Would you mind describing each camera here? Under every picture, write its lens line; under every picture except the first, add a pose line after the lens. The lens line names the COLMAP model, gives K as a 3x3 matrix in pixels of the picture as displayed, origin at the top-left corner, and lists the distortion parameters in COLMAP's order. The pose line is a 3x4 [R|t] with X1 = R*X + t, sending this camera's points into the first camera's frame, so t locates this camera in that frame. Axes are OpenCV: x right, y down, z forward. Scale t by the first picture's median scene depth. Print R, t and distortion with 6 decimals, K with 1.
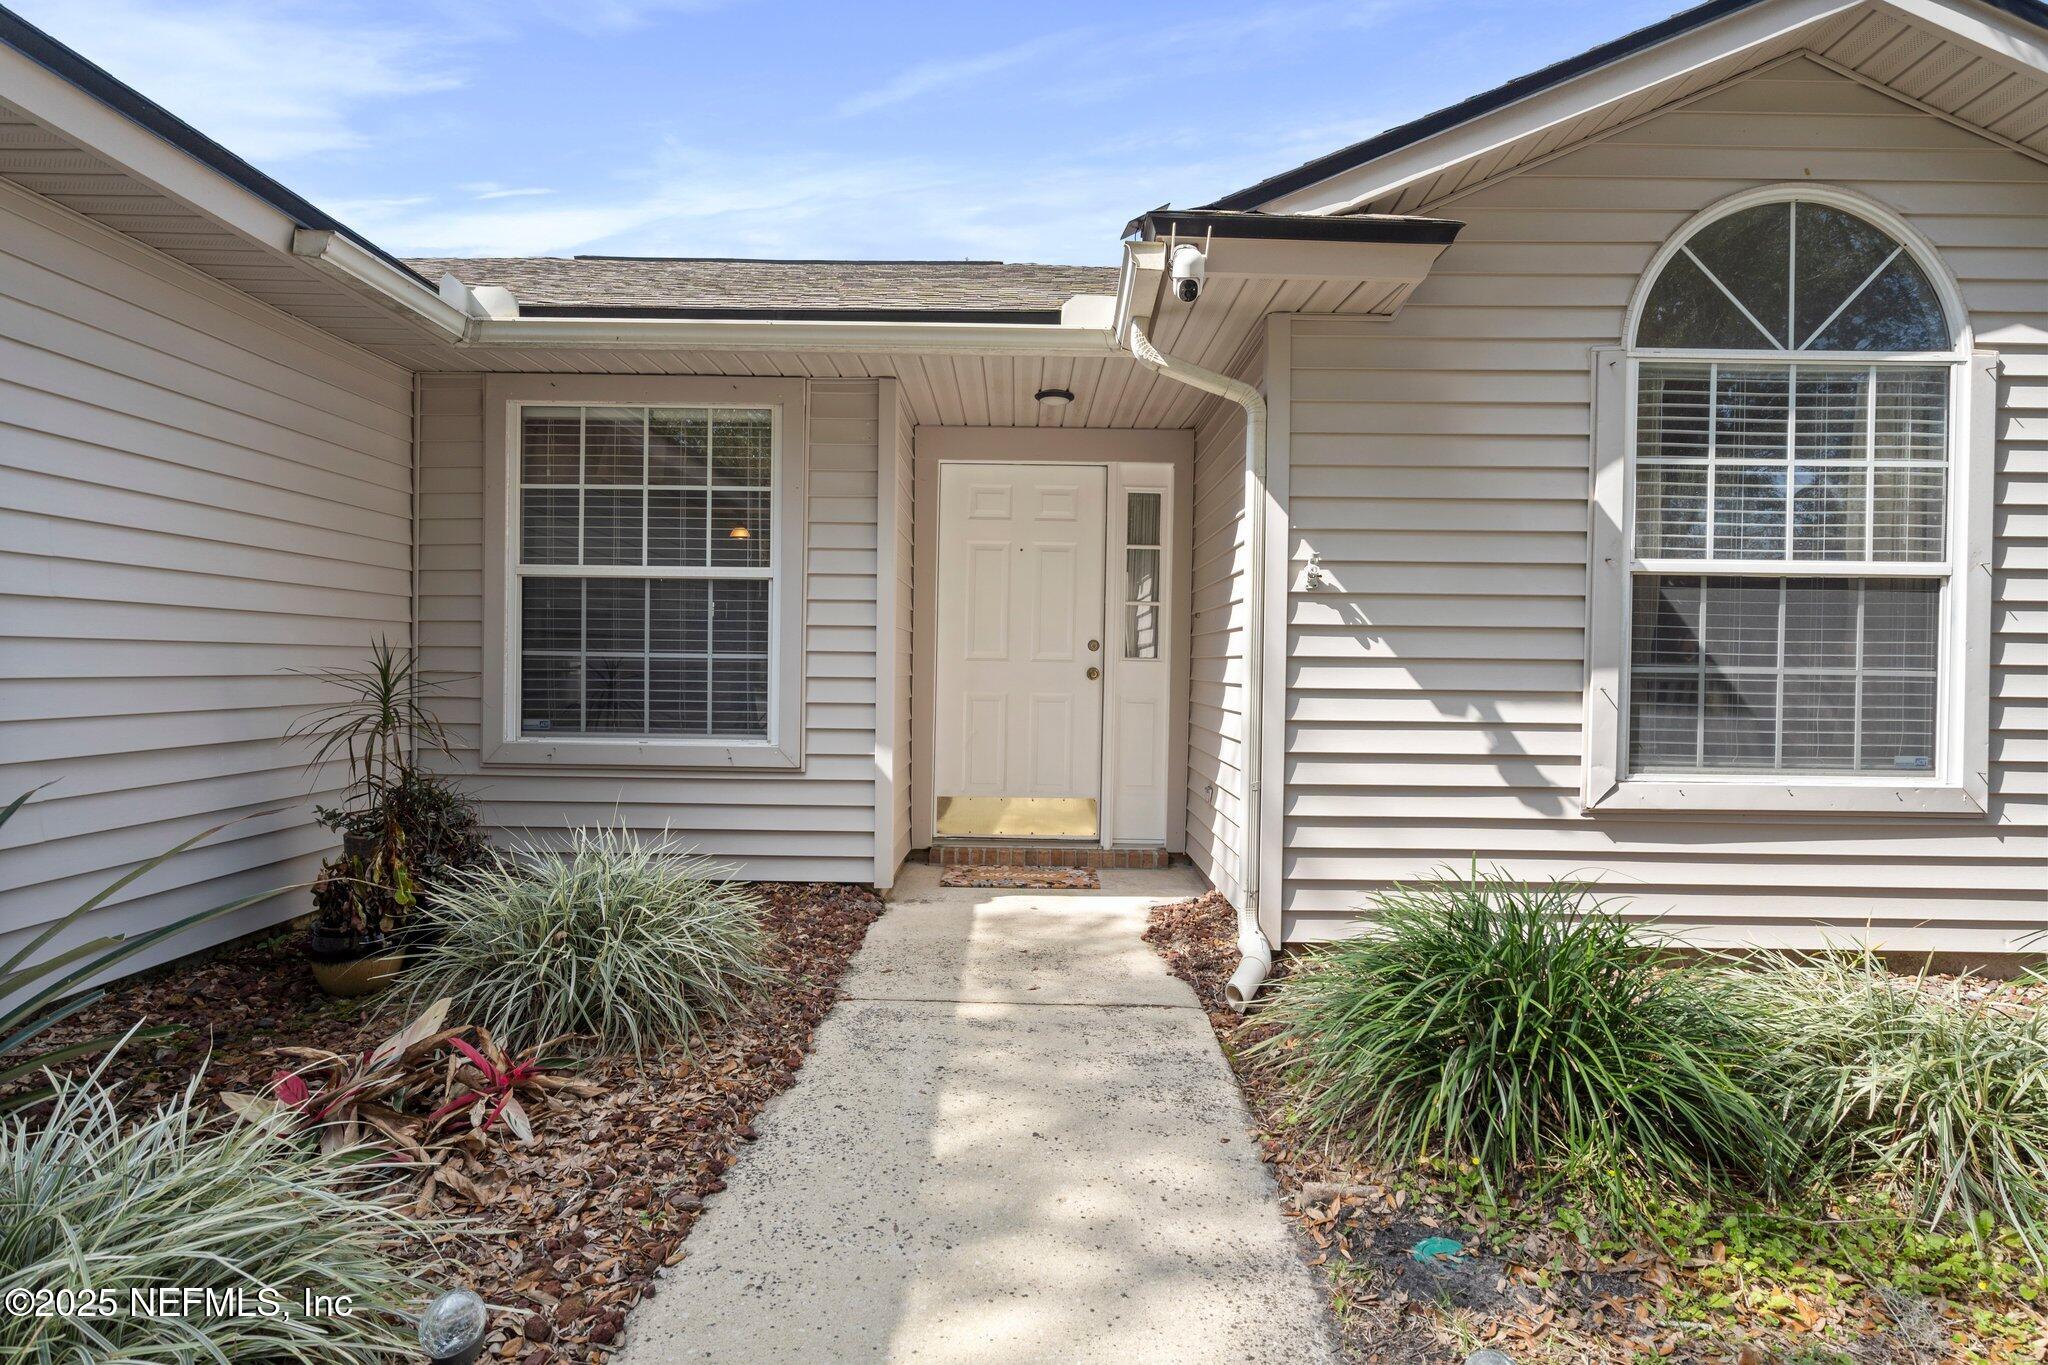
lens RADIAL K [[1060.5, 0, 1029.1], [0, 1060.5, 676.9], [0, 0, 1]] dist [0.002671, 0.000330]
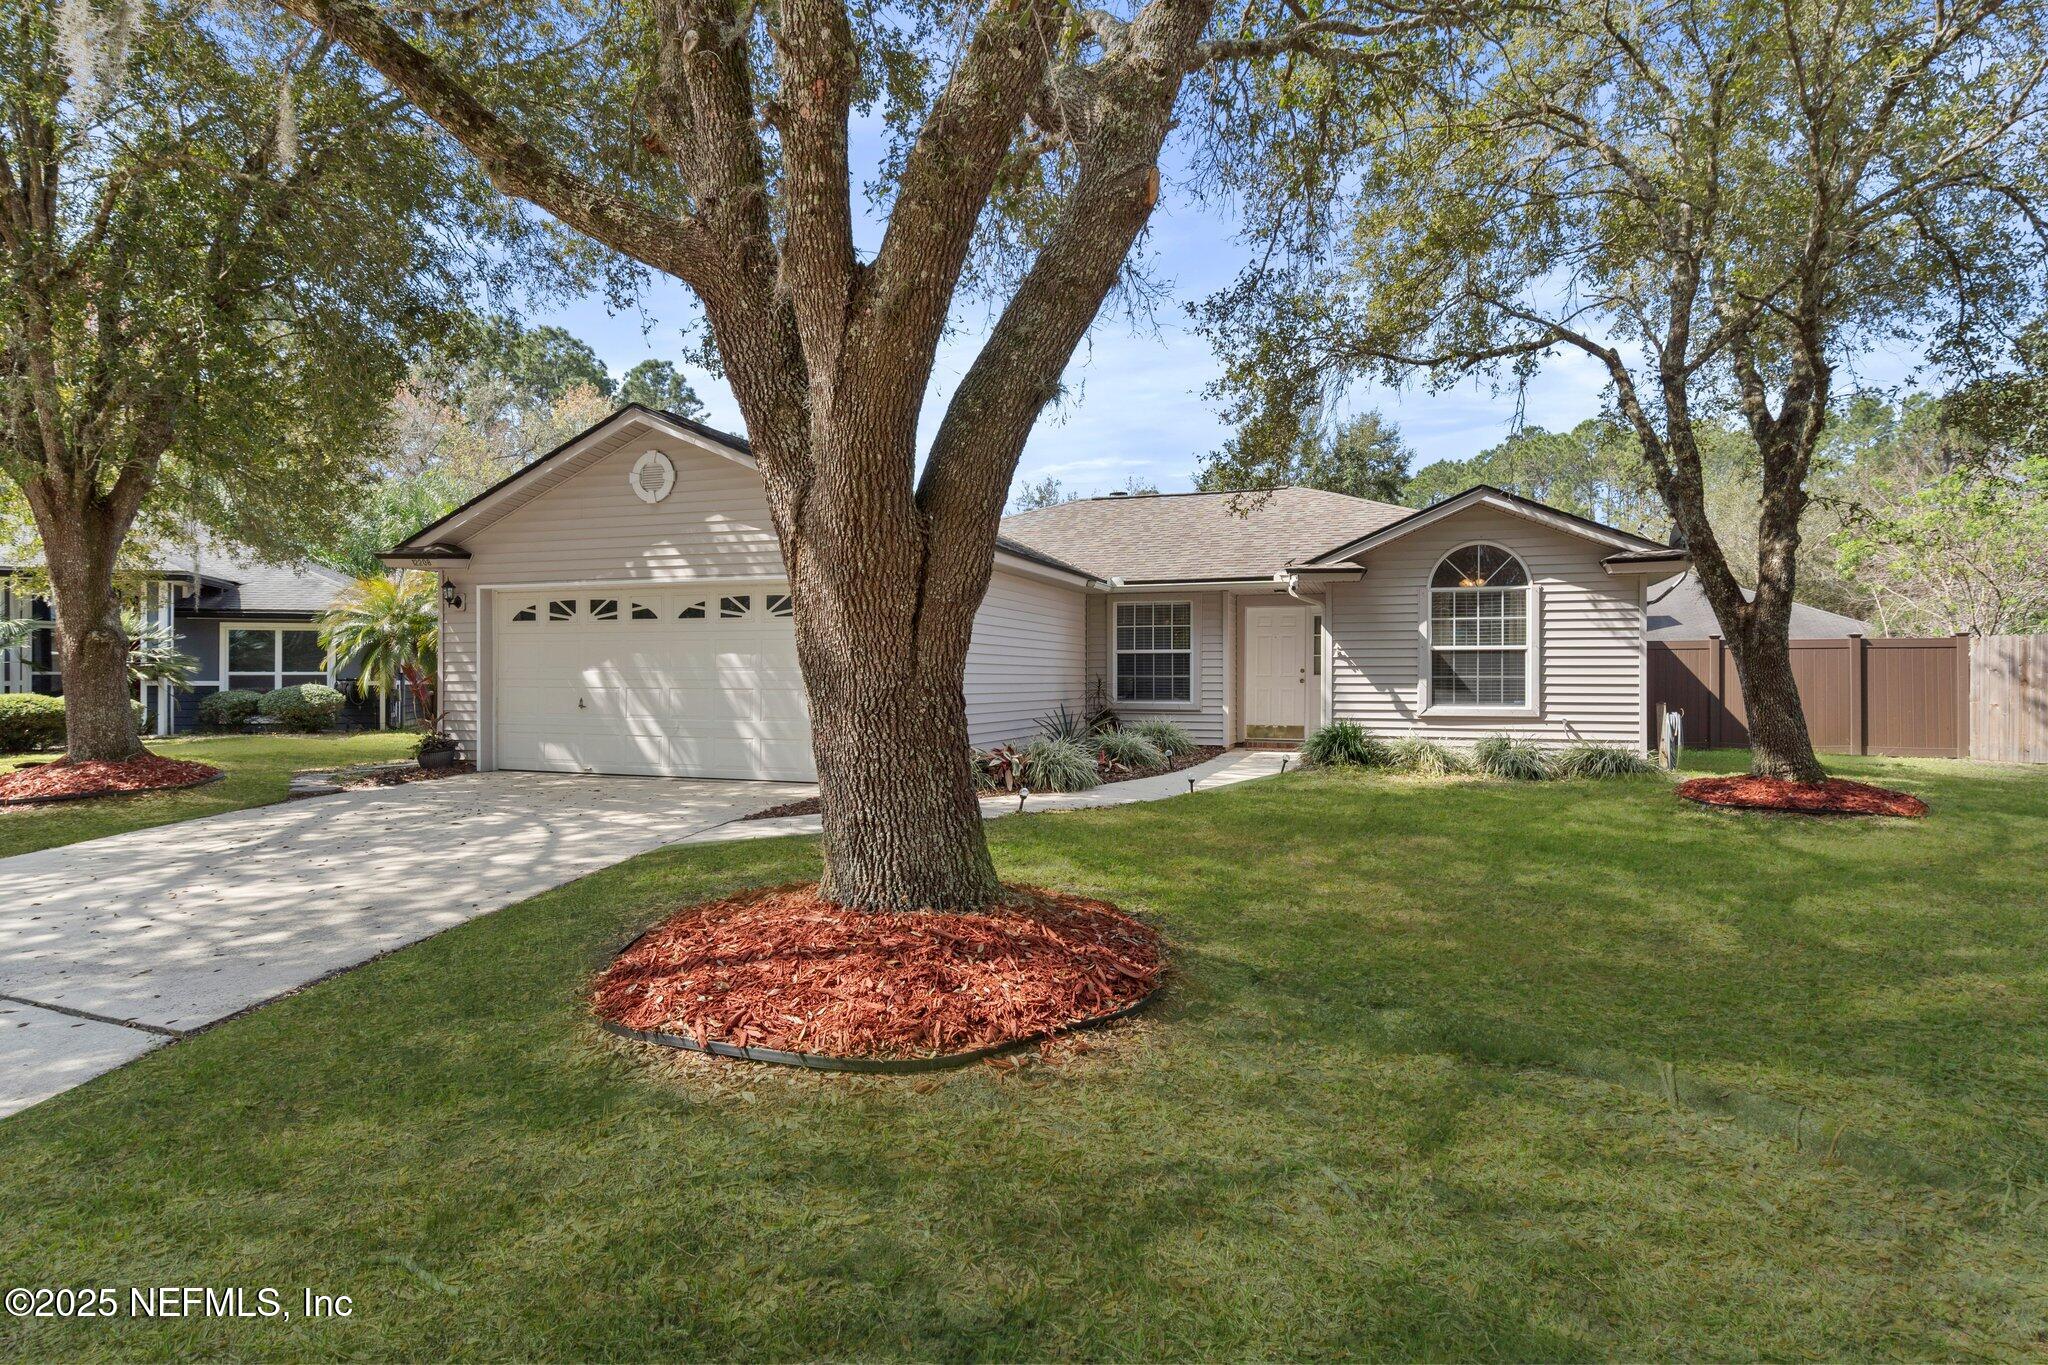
lens RADIAL K [[1108.5, 0, 1024.0], [0, 1108.5, 682.5], [0, 0, 1]] dist [0.004878, 0.000179]
pose [[0.940514, -0.010592, -0.339591, 0.542144], [0.006656, 0.999897, -0.012752, 0.049845], [0.339691, 0.009733, 0.940487, -2.990300]]
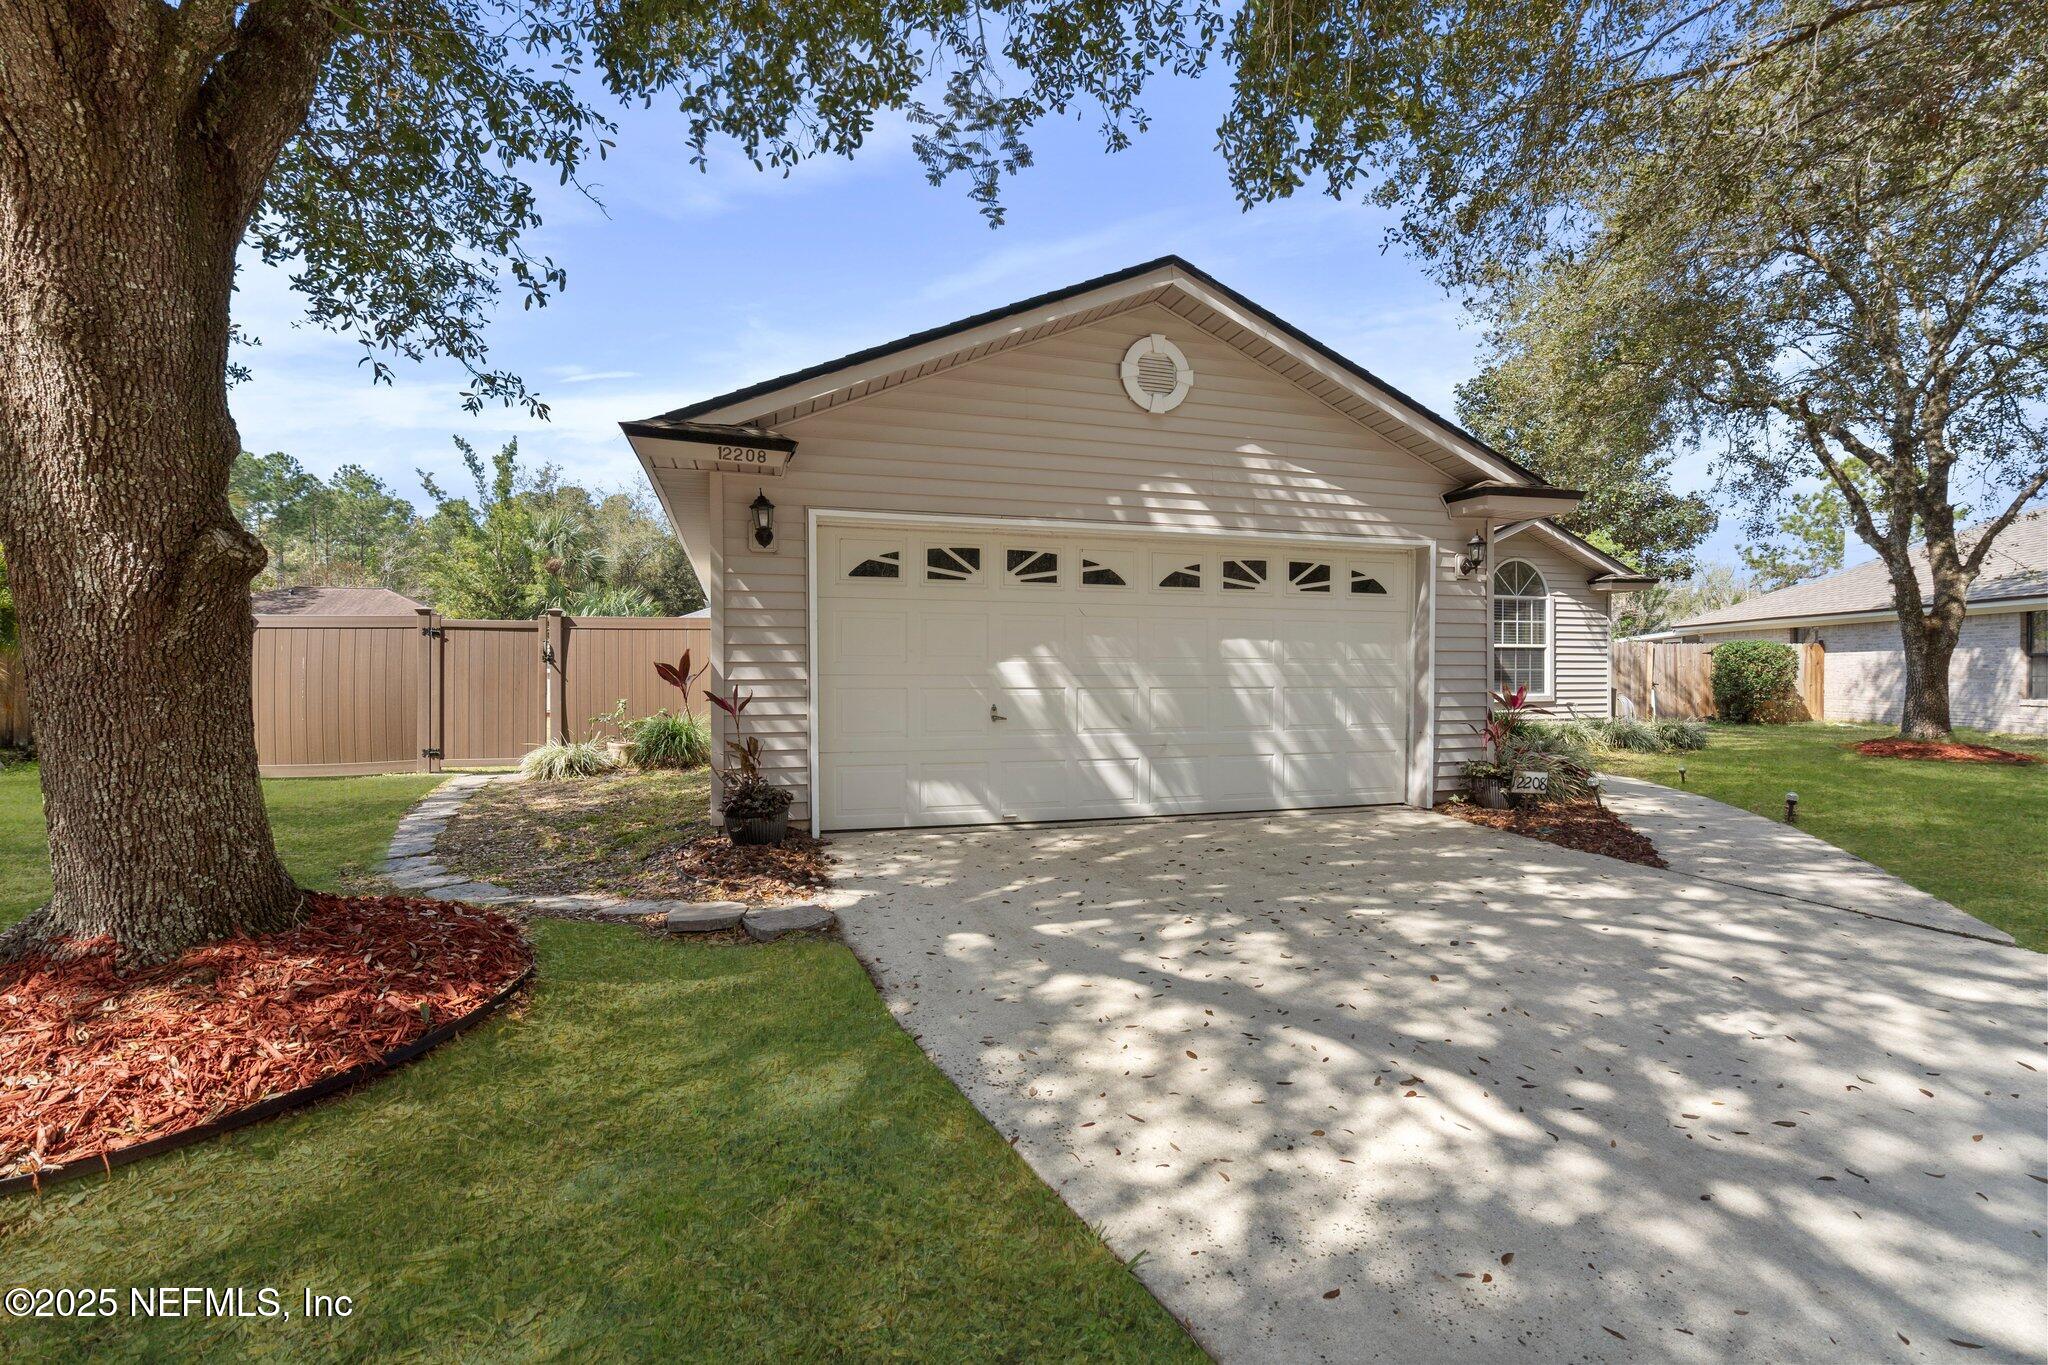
lens RADIAL K [[937.2, 0, 1024.0], [0, 937.2, 682.5], [0, 0, 1]] dist [-0.001001, 0.000109]
pose [[0.953492, -0.016093, 0.300987, -2.324397], [0.014686, 0.999868, 0.006937, -0.008992], [-0.301059, -0.002194, 0.953603, -2.012149]]
